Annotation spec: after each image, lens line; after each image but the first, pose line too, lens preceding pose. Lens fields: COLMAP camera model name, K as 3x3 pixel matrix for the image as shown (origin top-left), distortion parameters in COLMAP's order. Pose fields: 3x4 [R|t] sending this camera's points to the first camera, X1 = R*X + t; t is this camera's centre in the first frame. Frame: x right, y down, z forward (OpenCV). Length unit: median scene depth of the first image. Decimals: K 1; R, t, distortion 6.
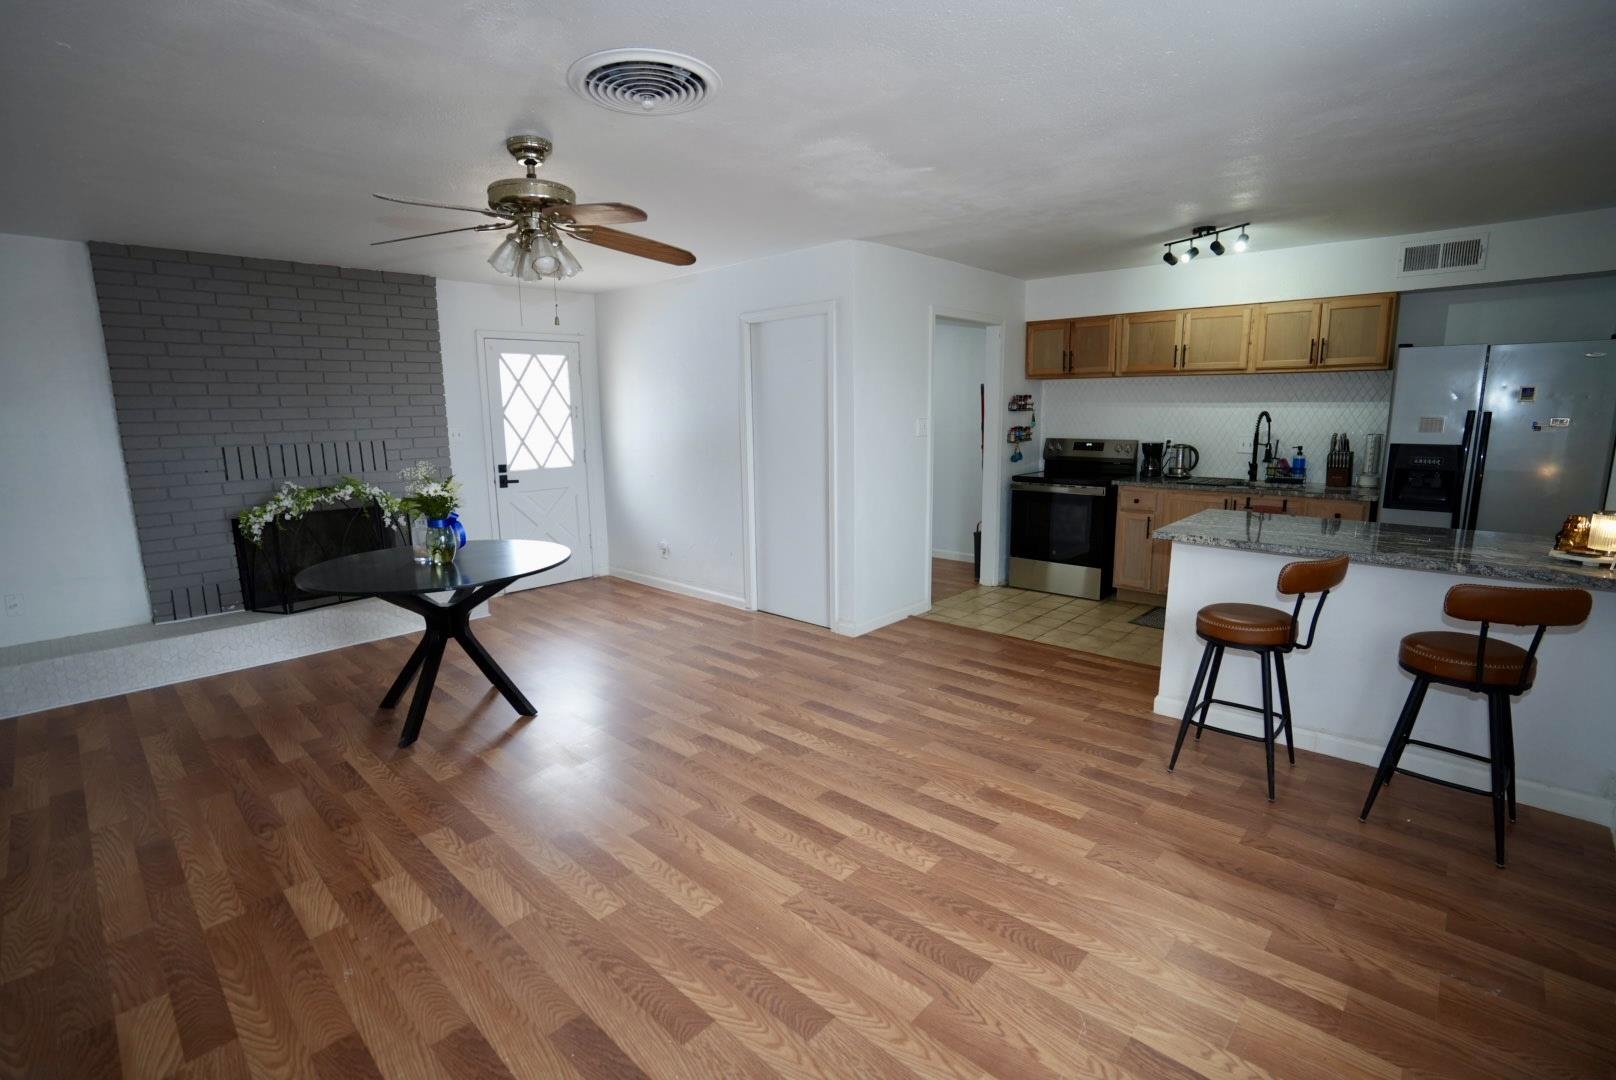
lens RADIAL K [[741.2, 0, 810.9], [0, 741.2, 542.5], [0, 0, 1]] dist [-0.063754, 0.024226]
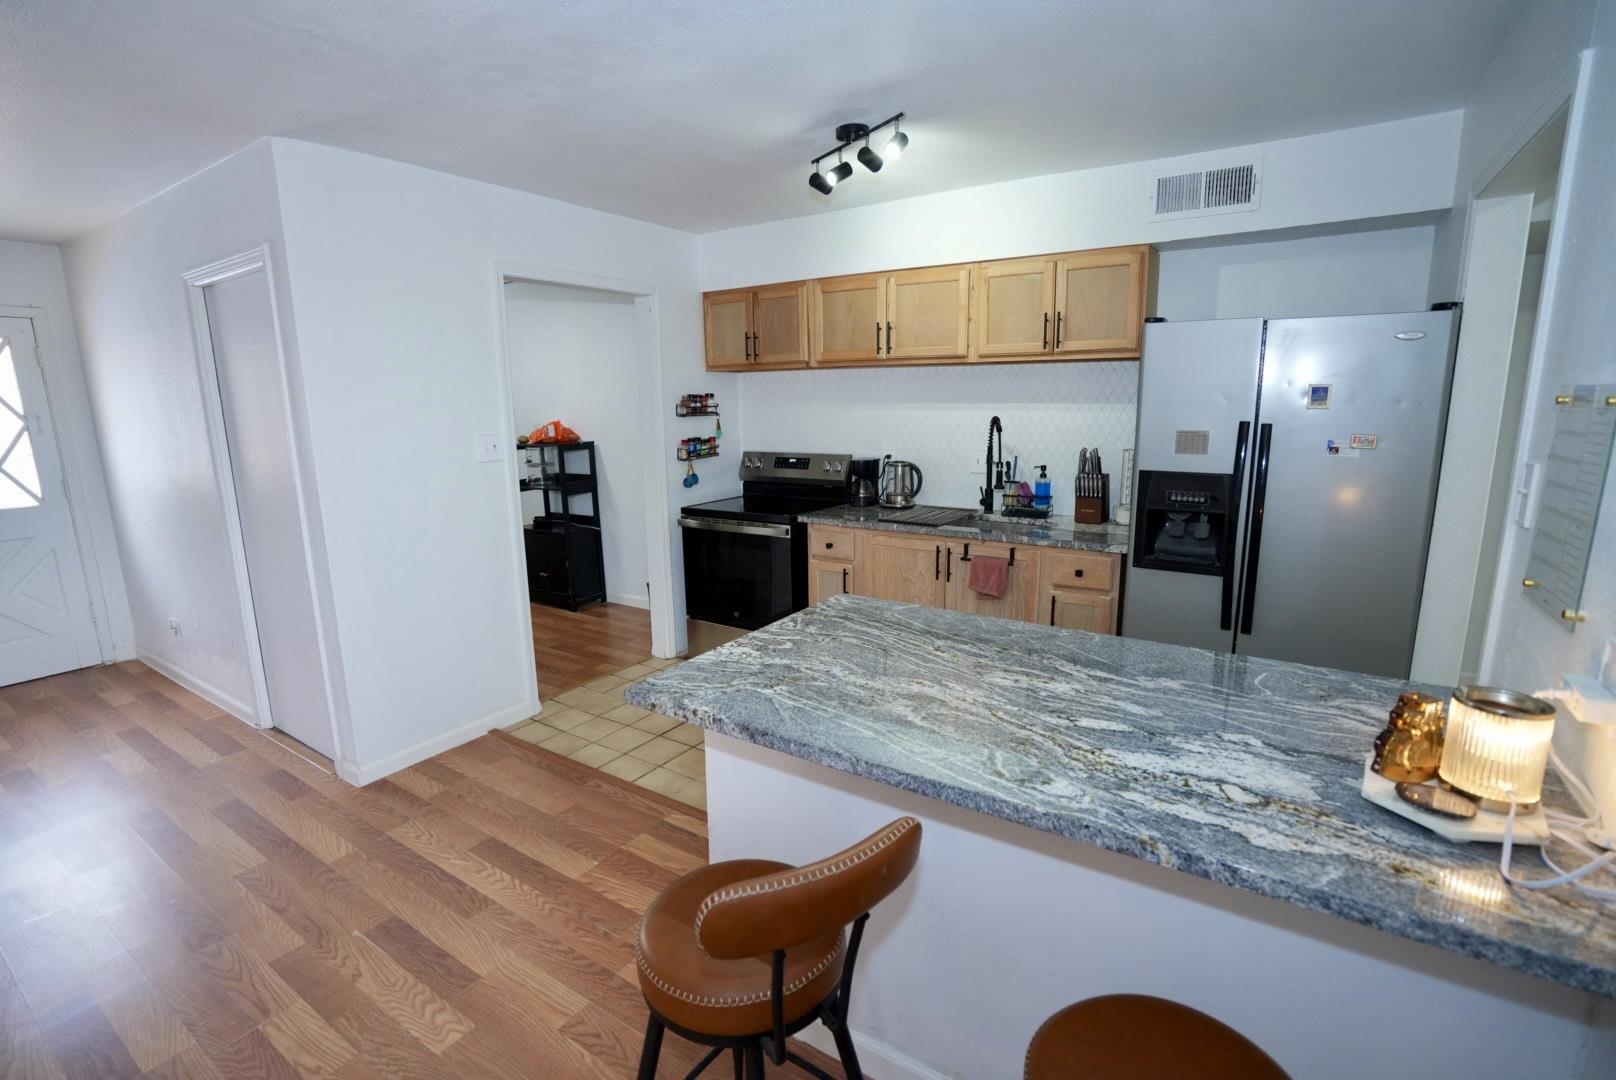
lens RADIAL K [[741.2, 0, 810.9], [0, 741.2, 542.5], [0, 0, 1]] dist [-0.063754, 0.024226]
pose [[0.986209, -0.032057, 0.162369, 0.330555], [0.030027, 0.999437, 0.014946, -0.074853], [-0.162757, -0.009865, 0.986617, 0.320448]]
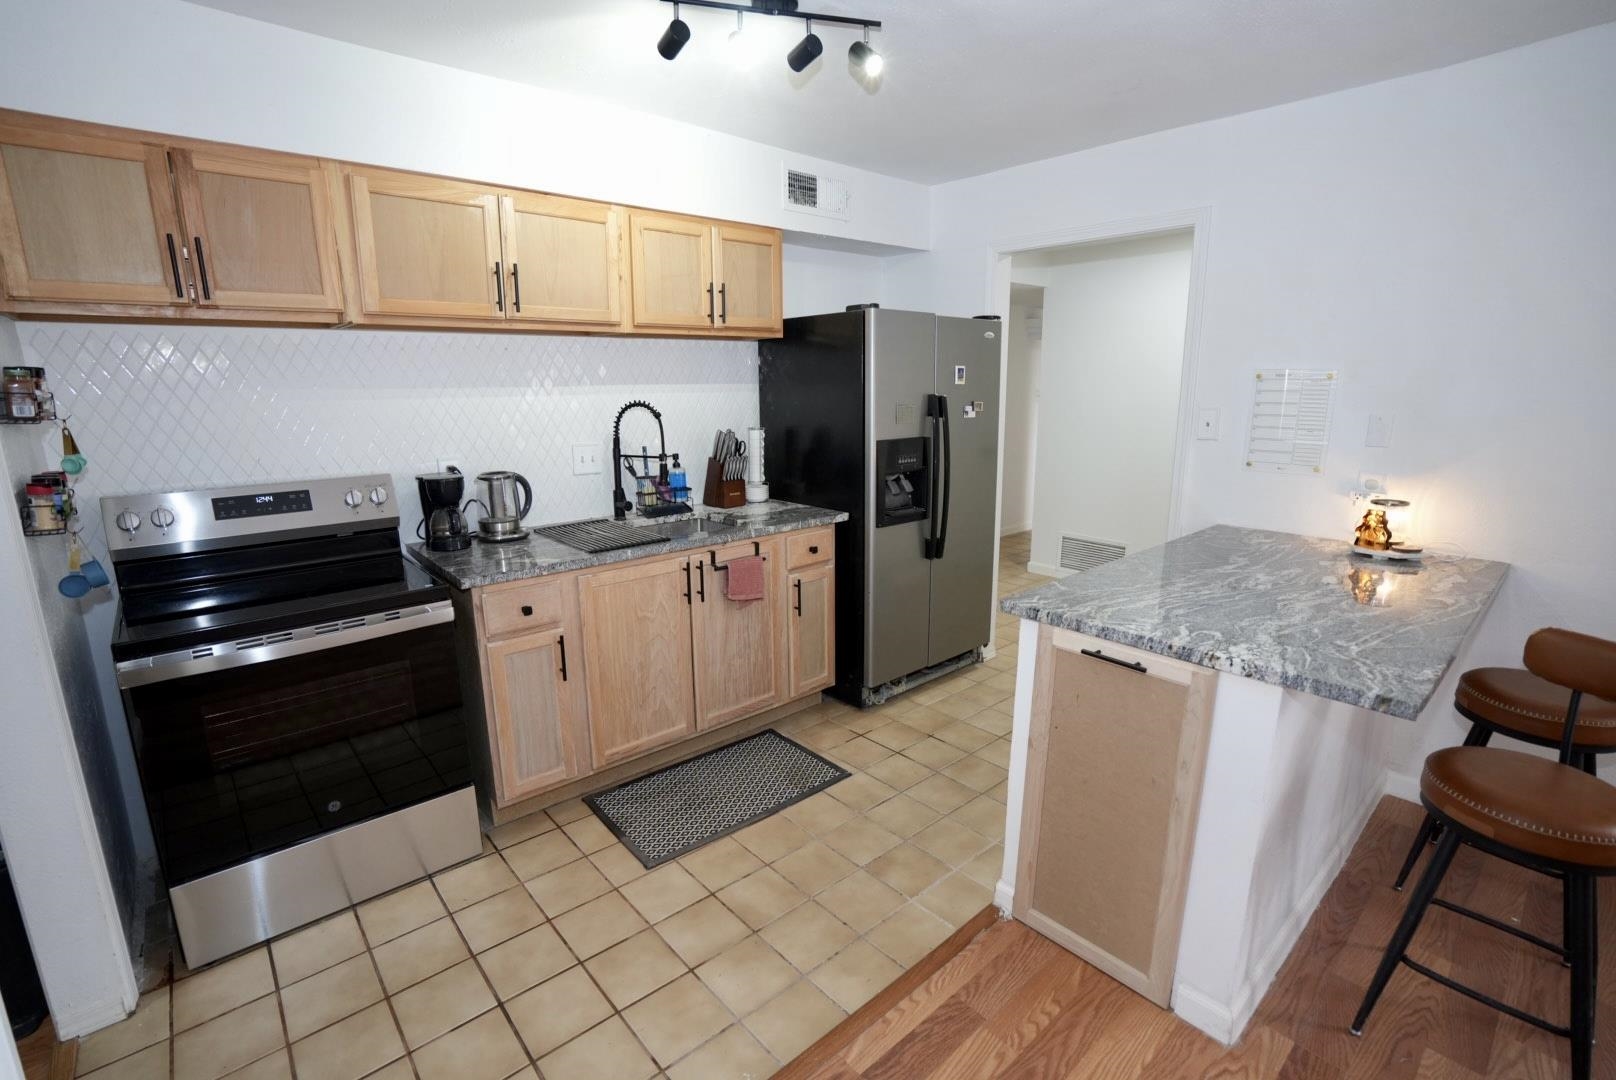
lens RADIAL K [[741.2, 0, 810.9], [0, 741.2, 542.5], [0, 0, 1]] dist [-0.063754, 0.024226]
pose [[0.103481, -0.202768, 0.973744, 0.038689], [0.182985, 0.966170, 0.181745, -0.154366], [-0.977654, 0.159374, 0.137084, 0.808065]]
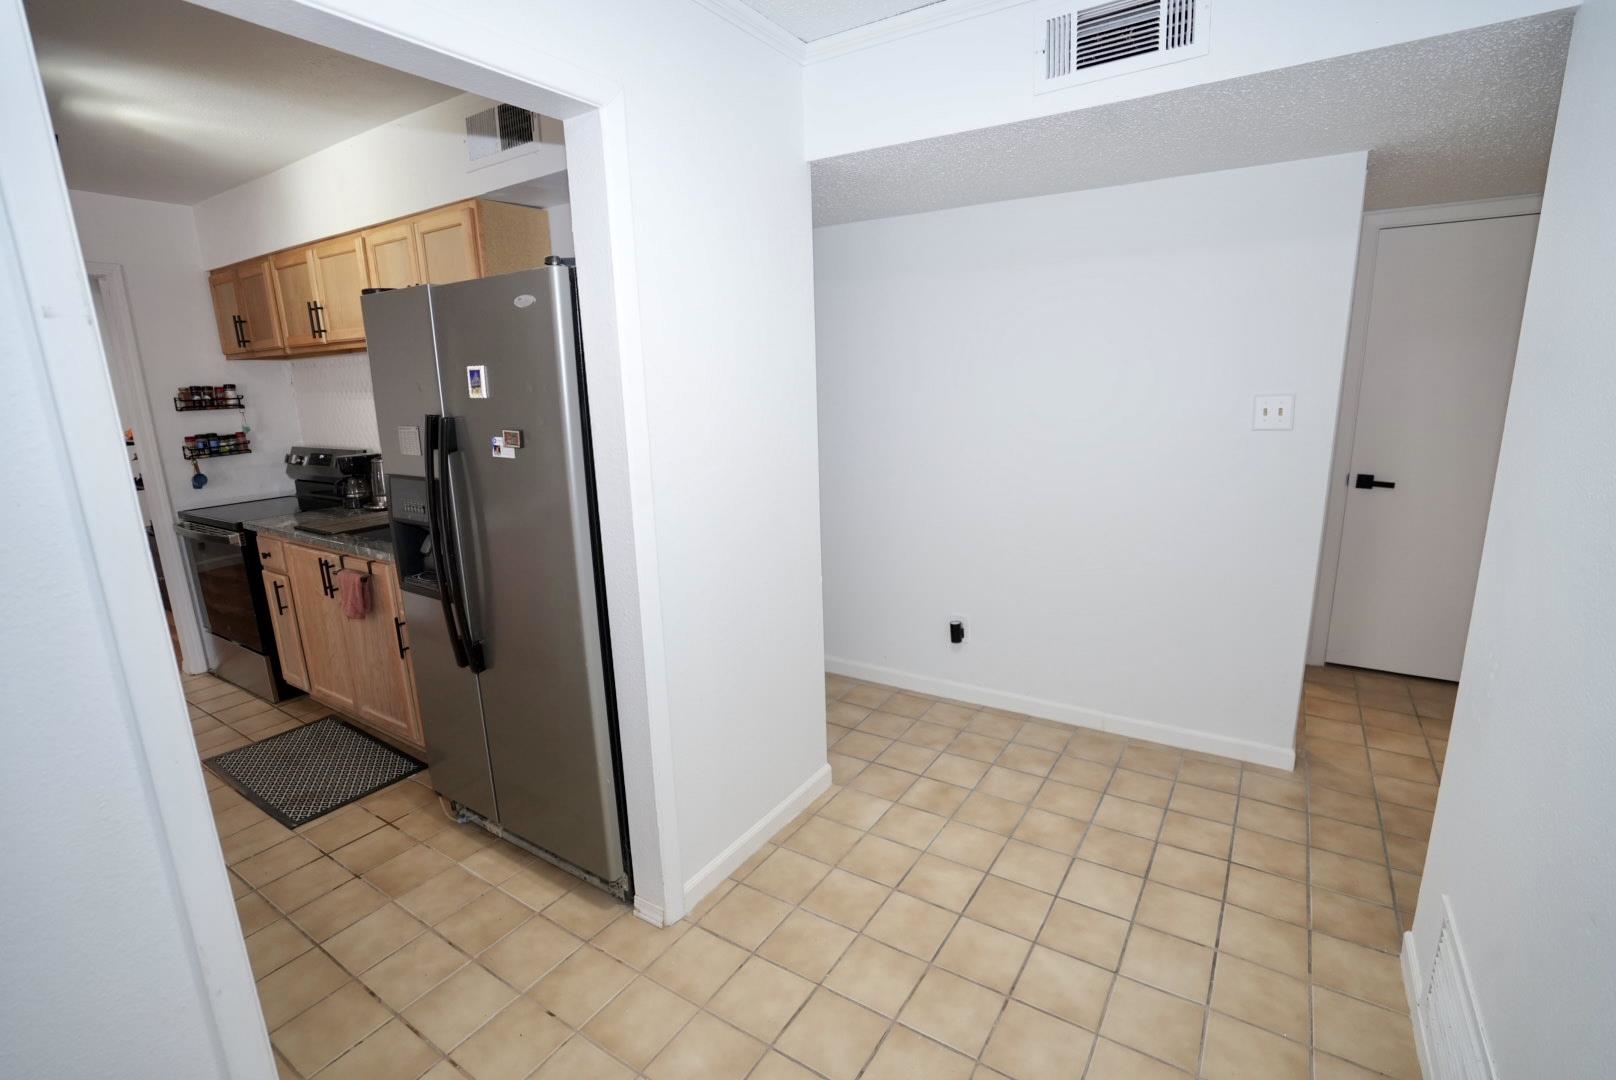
lens RADIAL K [[741.2, 0, 810.9], [0, 741.2, 542.5], [0, 0, 1]] dist [-0.063754, 0.024226]
pose [[0.984428, -0.049946, 0.168542, 0.847019], [0.042730, 0.998019, 0.046174, -0.080623], [-0.170514, -0.038253, 0.984612, 0.330566]]
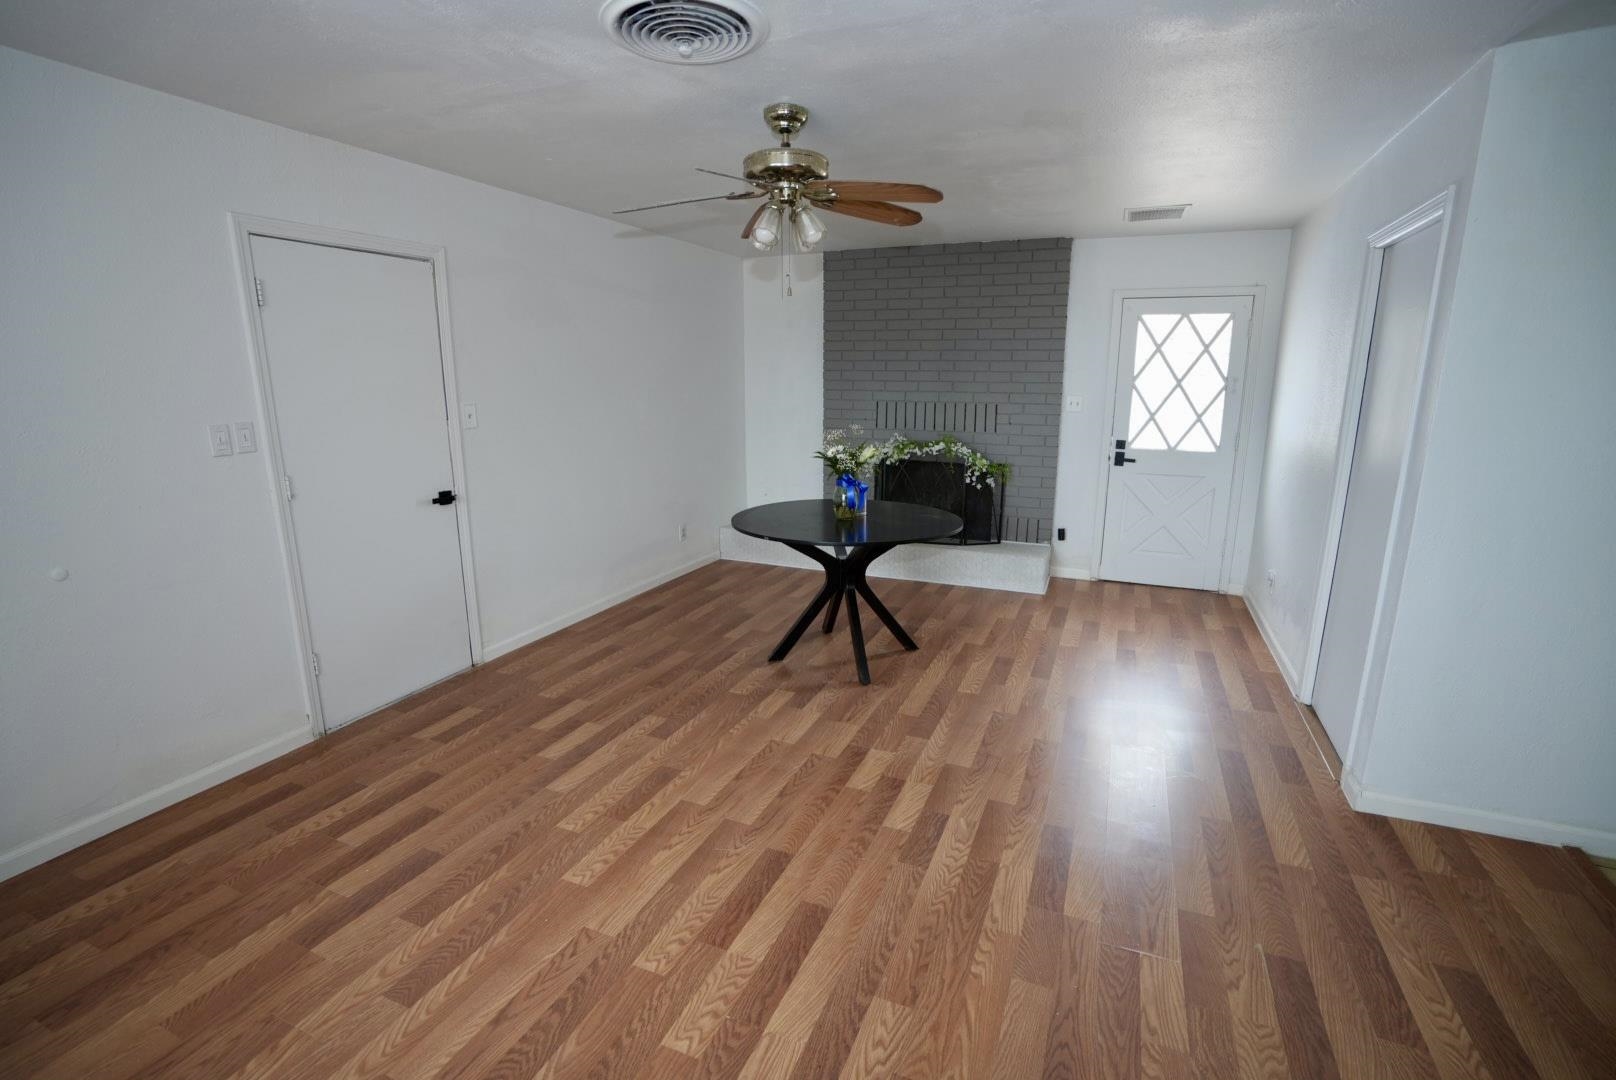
lens RADIAL K [[741.2, 0, 810.9], [0, 741.2, 542.5], [0, 0, 1]] dist [-0.063754, 0.024226]
pose [[0.343289, 0.222561, -0.912480, 0.350870], [-0.175935, 0.969560, 0.170294, -0.083212], [0.922605, 0.102077, 0.371996, 0.385241]]
